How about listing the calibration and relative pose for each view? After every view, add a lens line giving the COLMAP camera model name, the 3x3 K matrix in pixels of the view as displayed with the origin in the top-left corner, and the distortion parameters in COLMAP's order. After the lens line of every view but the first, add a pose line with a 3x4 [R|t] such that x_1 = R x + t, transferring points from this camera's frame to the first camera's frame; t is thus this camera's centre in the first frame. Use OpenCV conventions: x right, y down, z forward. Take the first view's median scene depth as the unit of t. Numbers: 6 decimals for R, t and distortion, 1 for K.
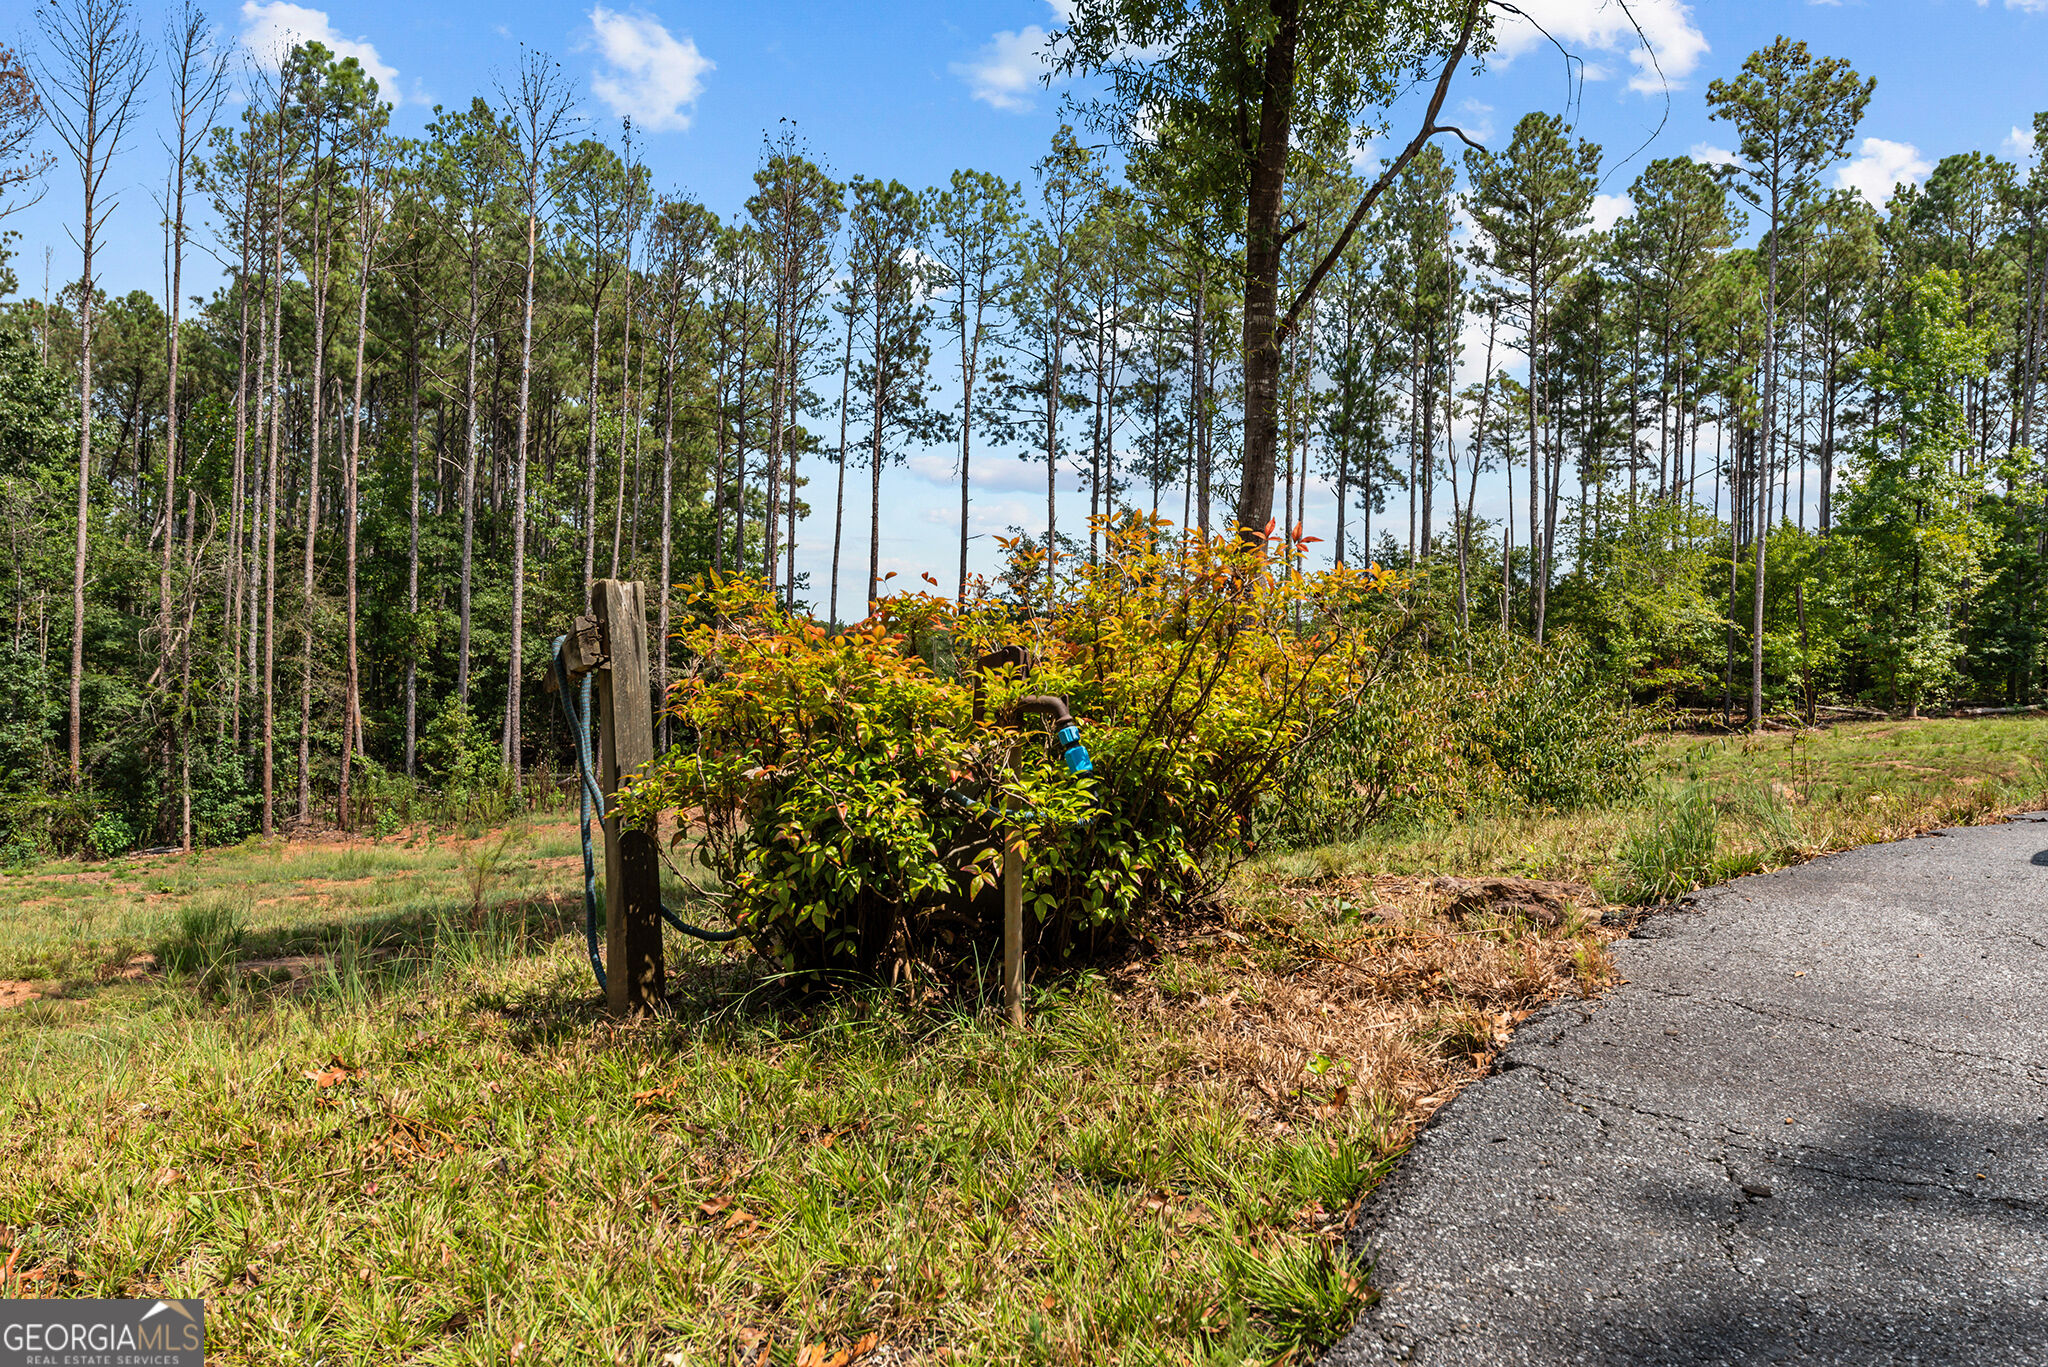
lens RADIAL K [[1357.7, 0, 1024.0], [0, 1357.7, 683.5], [0, 0, 1]] dist [0.006116, -0.022780]
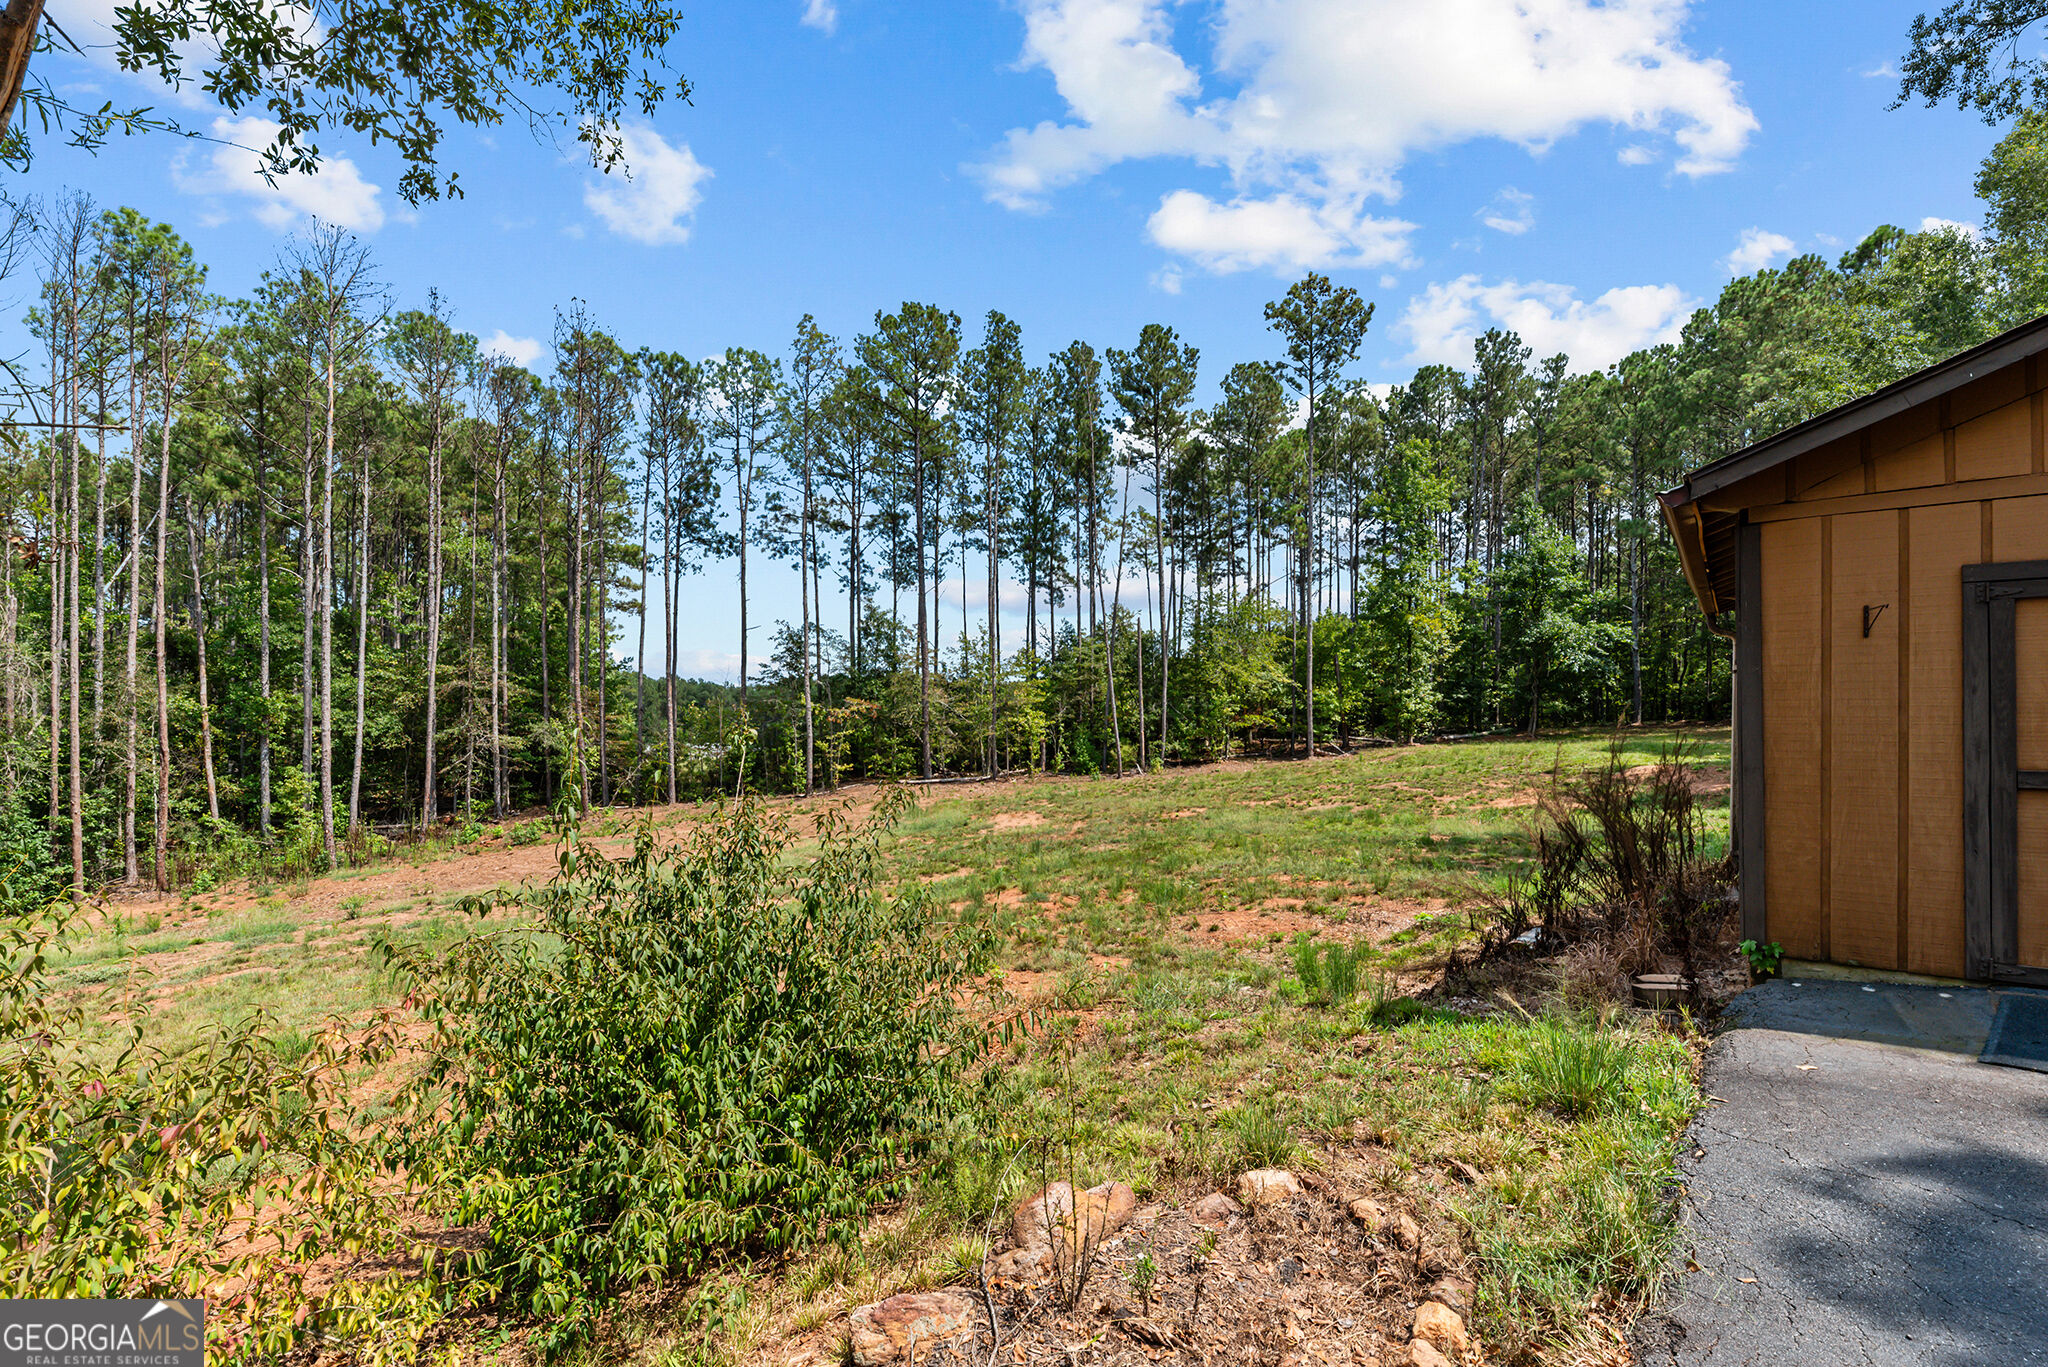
lens RADIAL K [[895.0, 0, 1025.5], [0, 895.0, 711.7], [0, 0, 1]] dist [-0.000509, 0.000327]
pose [[0.985384, -0.027115, 0.168176, 0.071722], [0.028564, 0.999573, -0.006204, -0.013377], [-0.167936, 0.010917, 0.985737, 0.098955]]
